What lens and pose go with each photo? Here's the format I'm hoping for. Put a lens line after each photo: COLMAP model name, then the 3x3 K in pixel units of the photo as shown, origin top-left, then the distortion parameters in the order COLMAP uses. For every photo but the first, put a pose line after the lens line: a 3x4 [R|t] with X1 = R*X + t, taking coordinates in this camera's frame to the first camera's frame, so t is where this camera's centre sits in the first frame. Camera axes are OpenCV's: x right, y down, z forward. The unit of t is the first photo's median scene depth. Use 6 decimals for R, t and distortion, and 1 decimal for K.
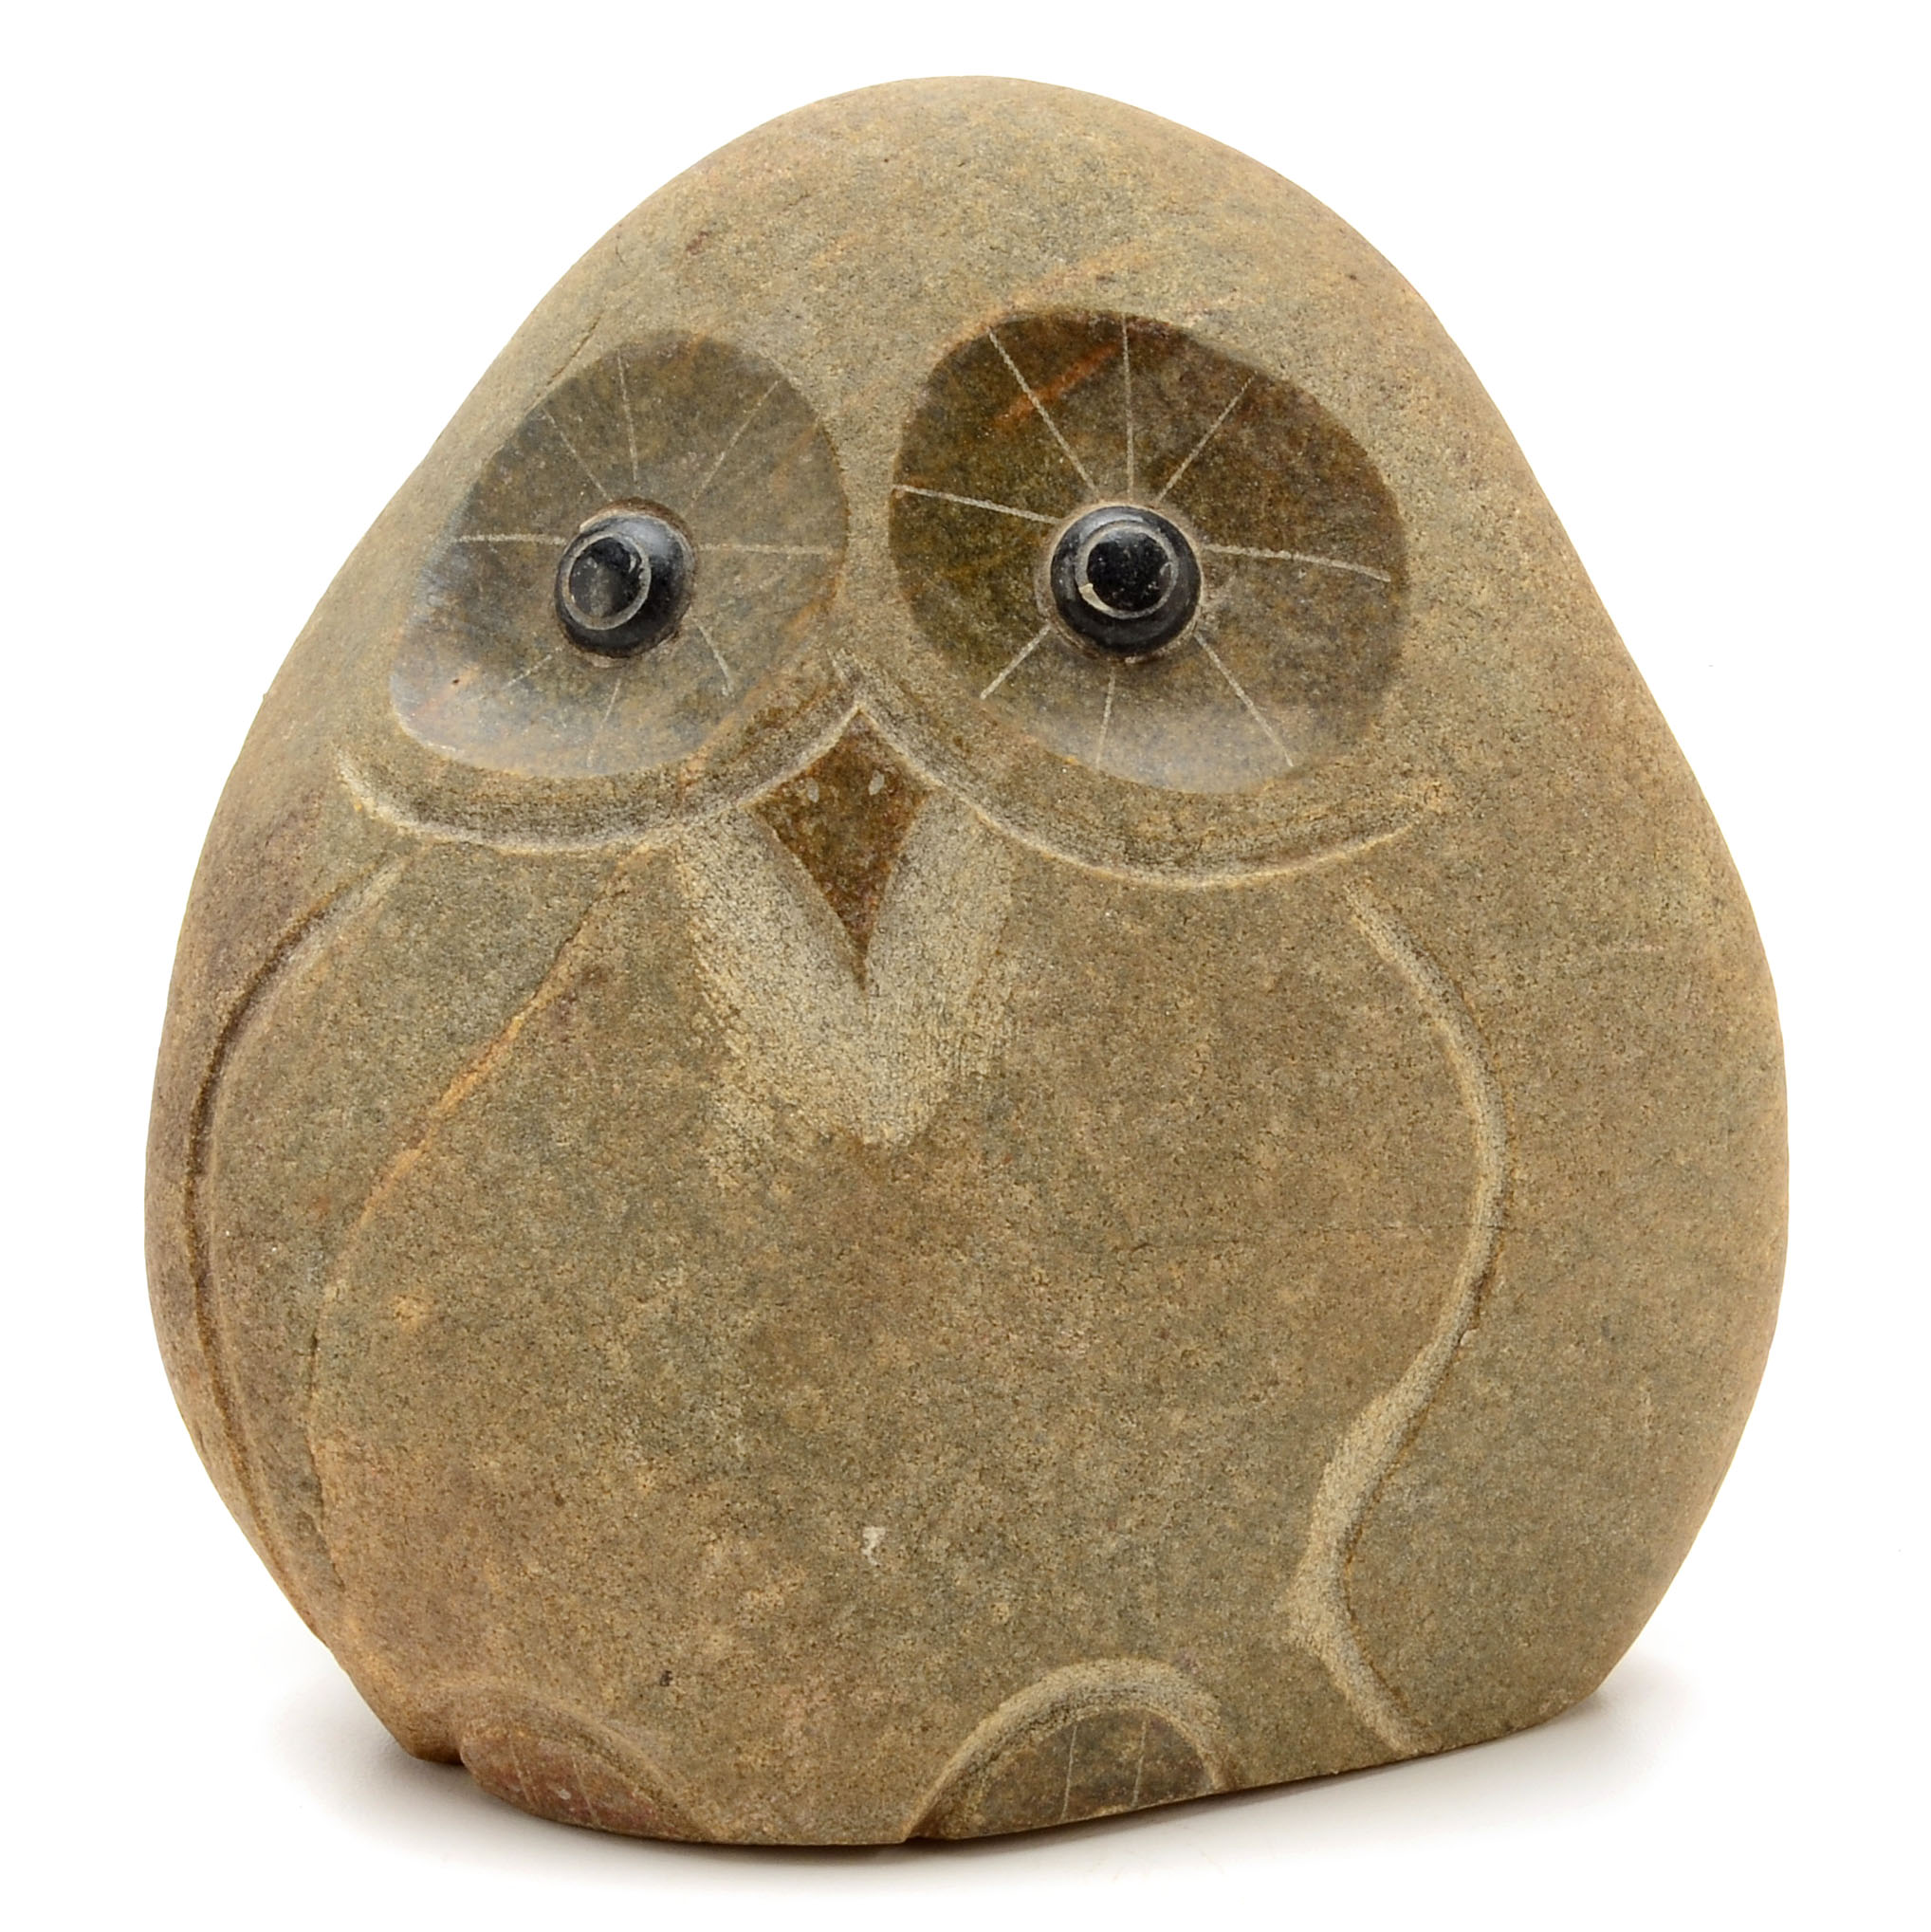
lens RADIAL K [[6230.4, 0, 965.0], [0, 6230.4, 960.0], [0, 0, 1]] dist [-0.088523, 0.000000]
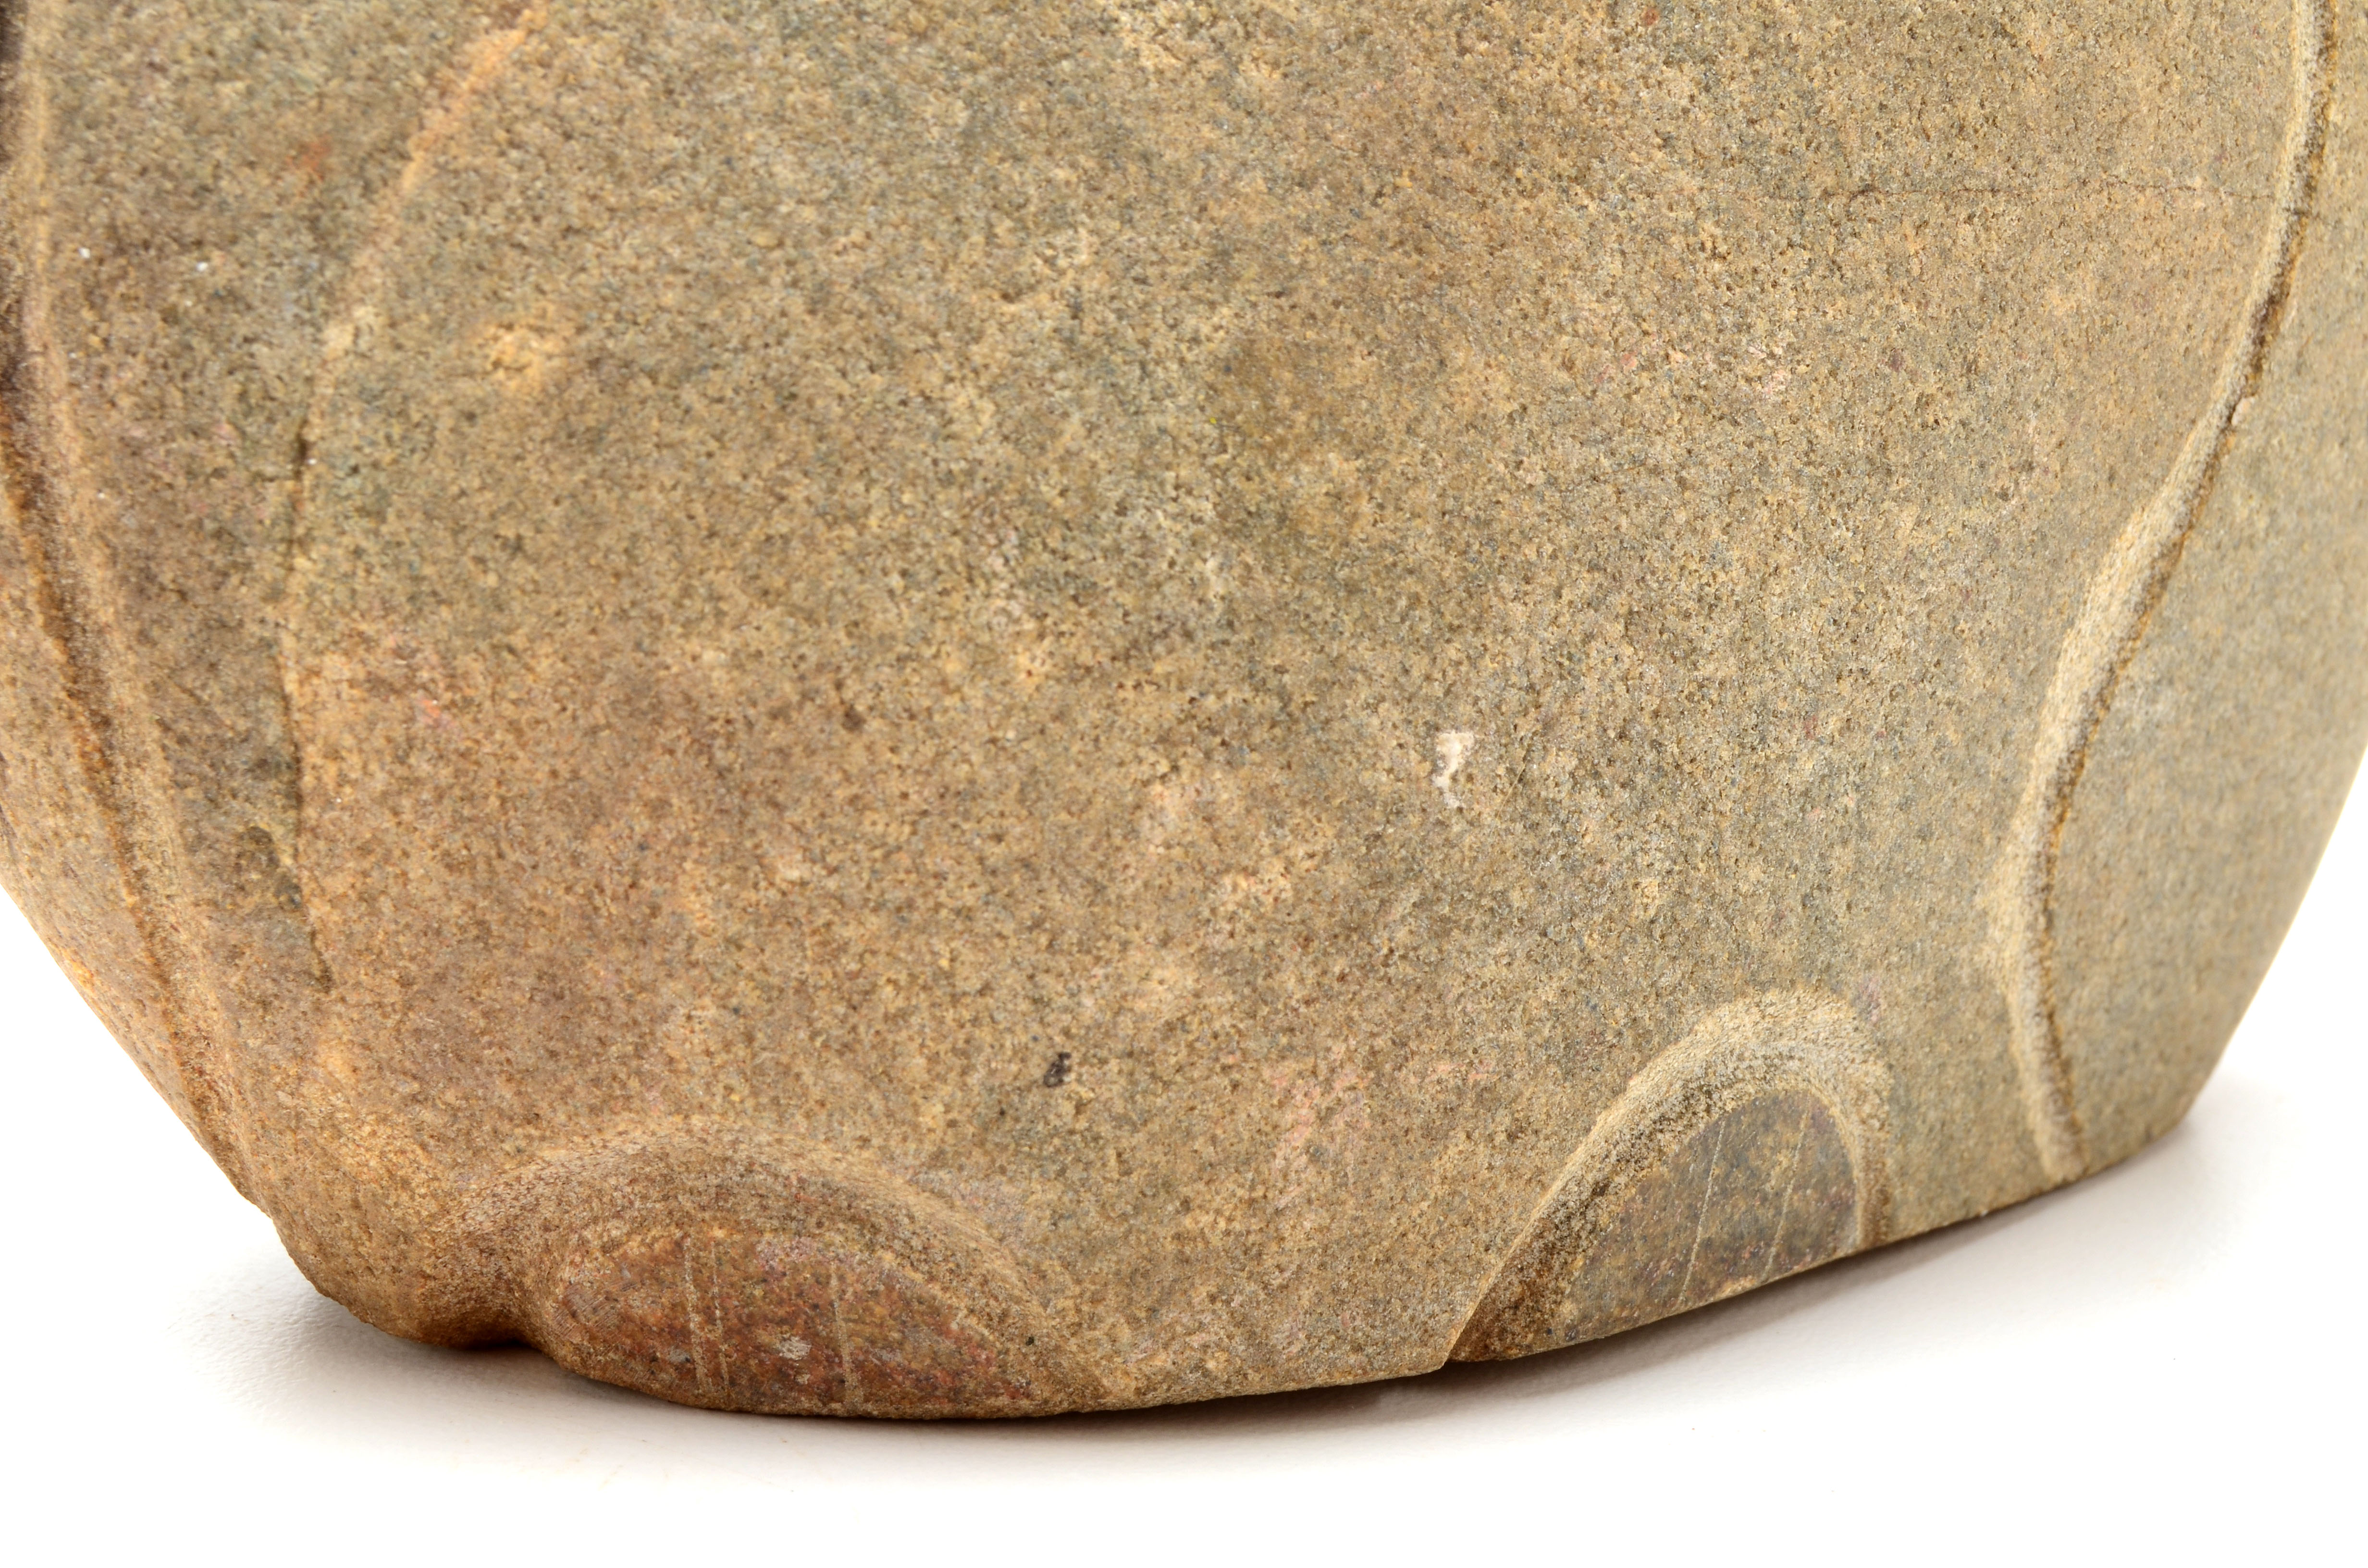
lens RADIAL K [[4757.6, 0, 1191.1], [0, 4757.6, 789.9], [0, 0, 1]] dist [-0.018052, 0.000000]
pose [[0.940122, -0.056468, 0.336129, -0.166916], [0.078255, 0.995596, -0.051619, 0.113568], [-0.331734, 0.074832, 0.940400, 0.629733]]
